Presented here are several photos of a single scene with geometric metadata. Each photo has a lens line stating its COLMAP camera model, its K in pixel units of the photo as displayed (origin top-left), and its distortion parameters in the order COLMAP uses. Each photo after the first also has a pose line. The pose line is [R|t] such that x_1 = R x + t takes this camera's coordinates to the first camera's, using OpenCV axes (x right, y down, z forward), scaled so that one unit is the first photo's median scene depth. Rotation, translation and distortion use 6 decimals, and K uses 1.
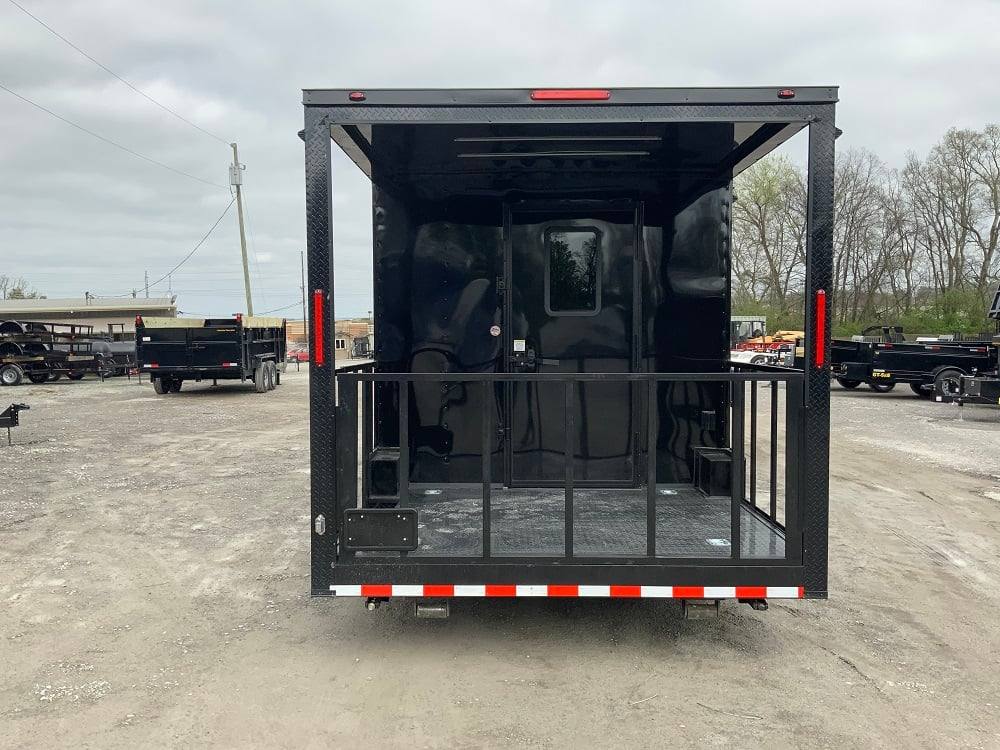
lens RADIAL K [[822.8, 0, 500.0], [0, 822.8, 375.0], [0, 0, 1]] dist [0.073418, -0.151289]
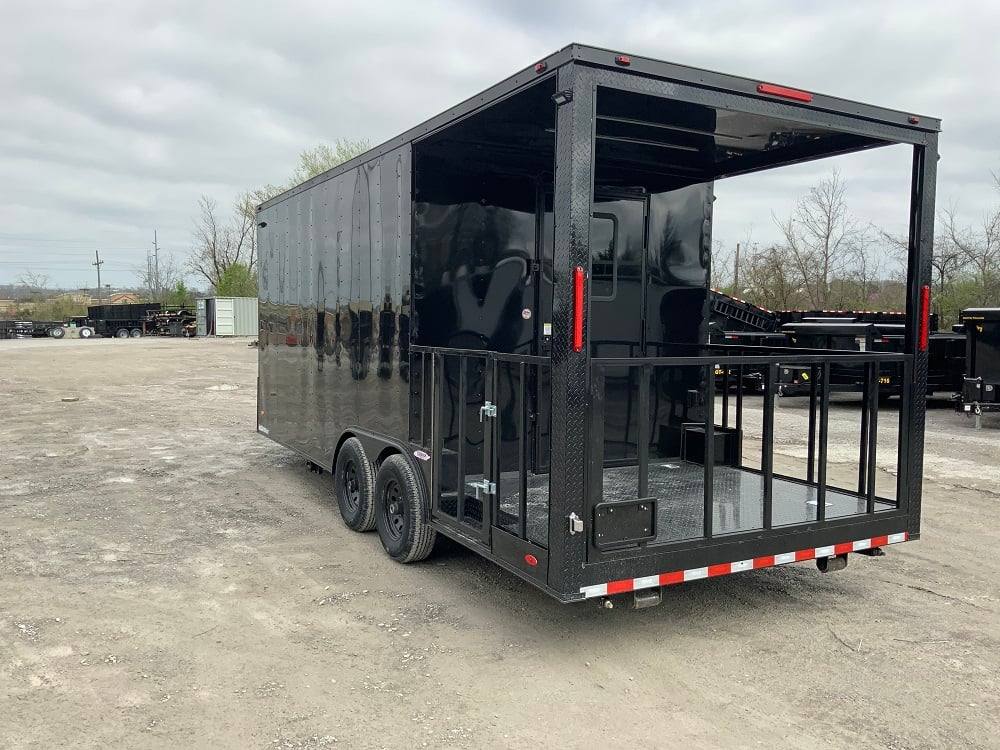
lens RADIAL K [[822.8, 0, 500.0], [0, 822.8, 375.0], [0, 0, 1]] dist [0.073418, -0.151289]
pose [[0.869800, -0.019257, 0.493028, -0.626493], [0.009361, 0.999702, 0.022533, -0.004368], [-0.493315, -0.014984, 0.869722, 0.209247]]
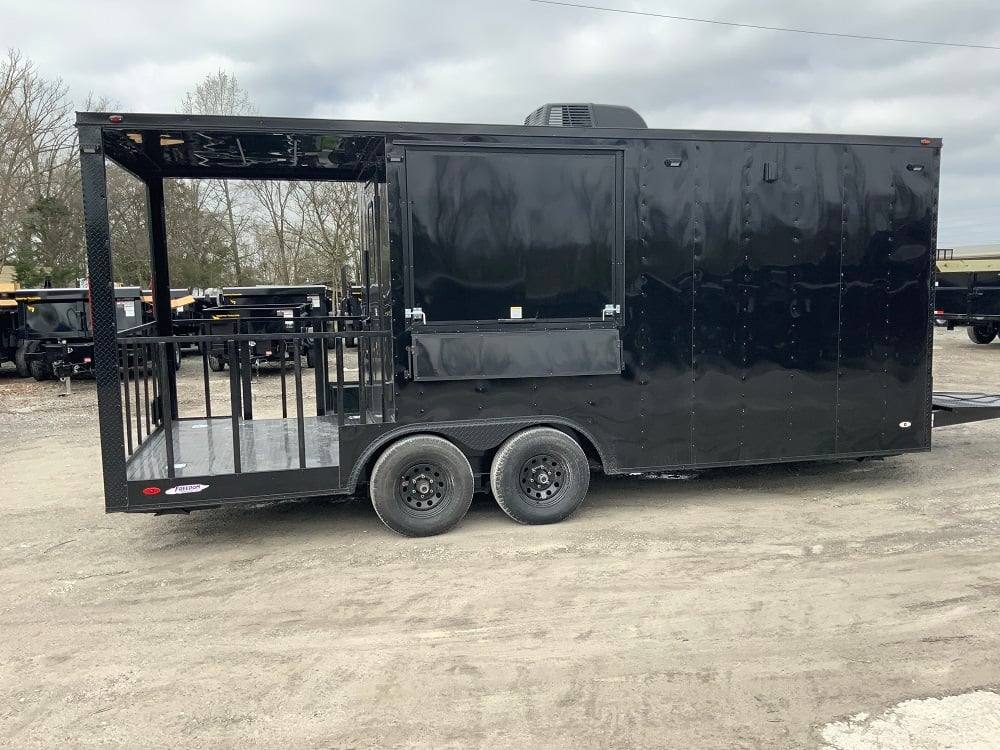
lens RADIAL K [[822.8, 0, 500.0], [0, 822.8, 375.0], [0, 0, 1]] dist [0.073418, -0.151289]
pose [[0.251143, 0.108185, -0.961885, 1.502475], [-0.032586, 0.994116, 0.103302, -0.084923], [0.967401, 0.005401, 0.253191, 1.072510]]
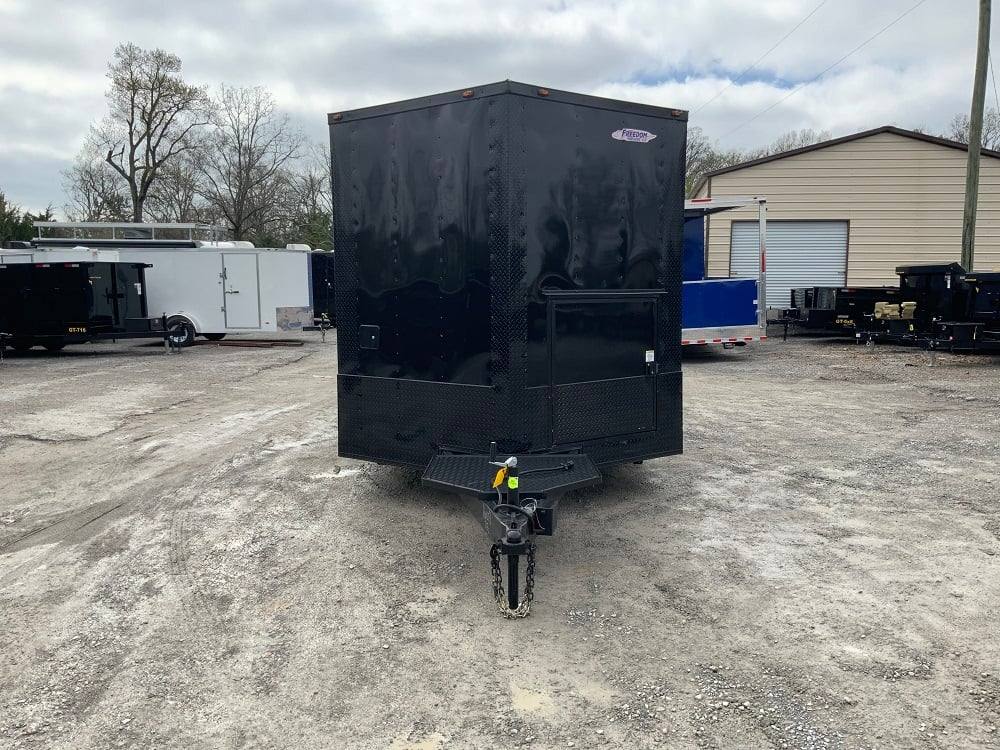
lens RADIAL K [[822.8, 0, 500.0], [0, 822.8, 375.0], [0, 0, 1]] dist [0.073418, -0.151289]
pose [[-0.999913, 0.012000, -0.005516, 0.109154], [0.010979, 0.987411, 0.157791, -0.158153], [0.007340, 0.157717, -0.987457, 3.376083]]
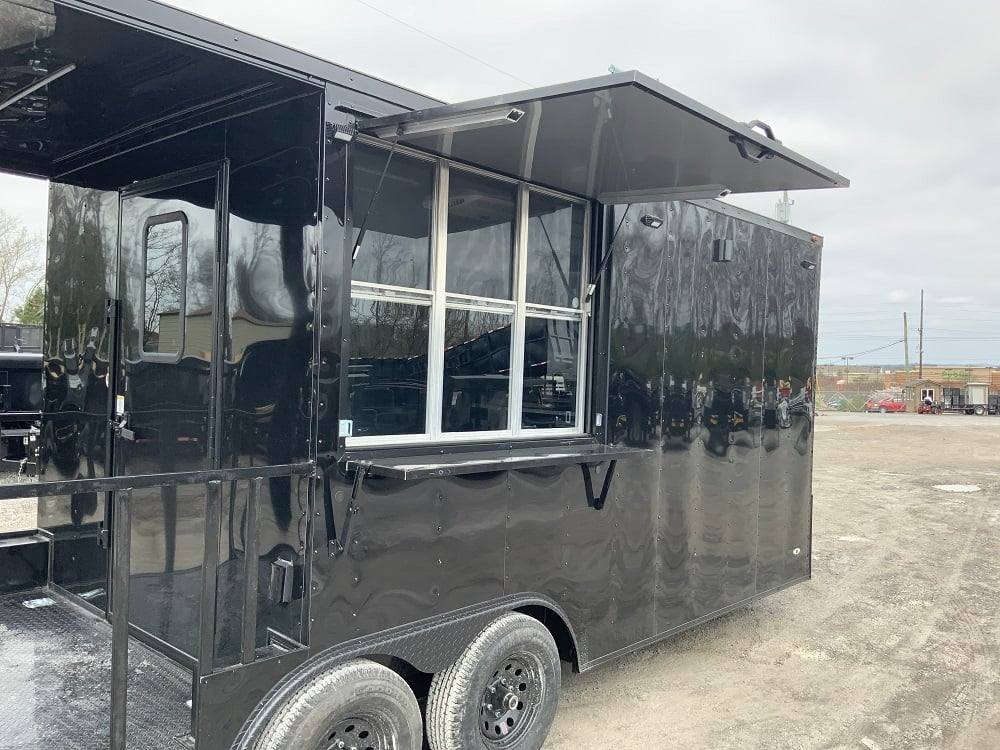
lens RADIAL K [[826.4, 0, 500.0], [0, 826.4, 375.0], [0, 0, 1]] dist [-0.011984, -0.008872]
pose [[0.744253, 0.038467, -0.666789, 0.822831], [-0.072797, 0.997064, -0.023733, -0.079637], [0.663919, 0.066203, 0.744868, 0.870177]]
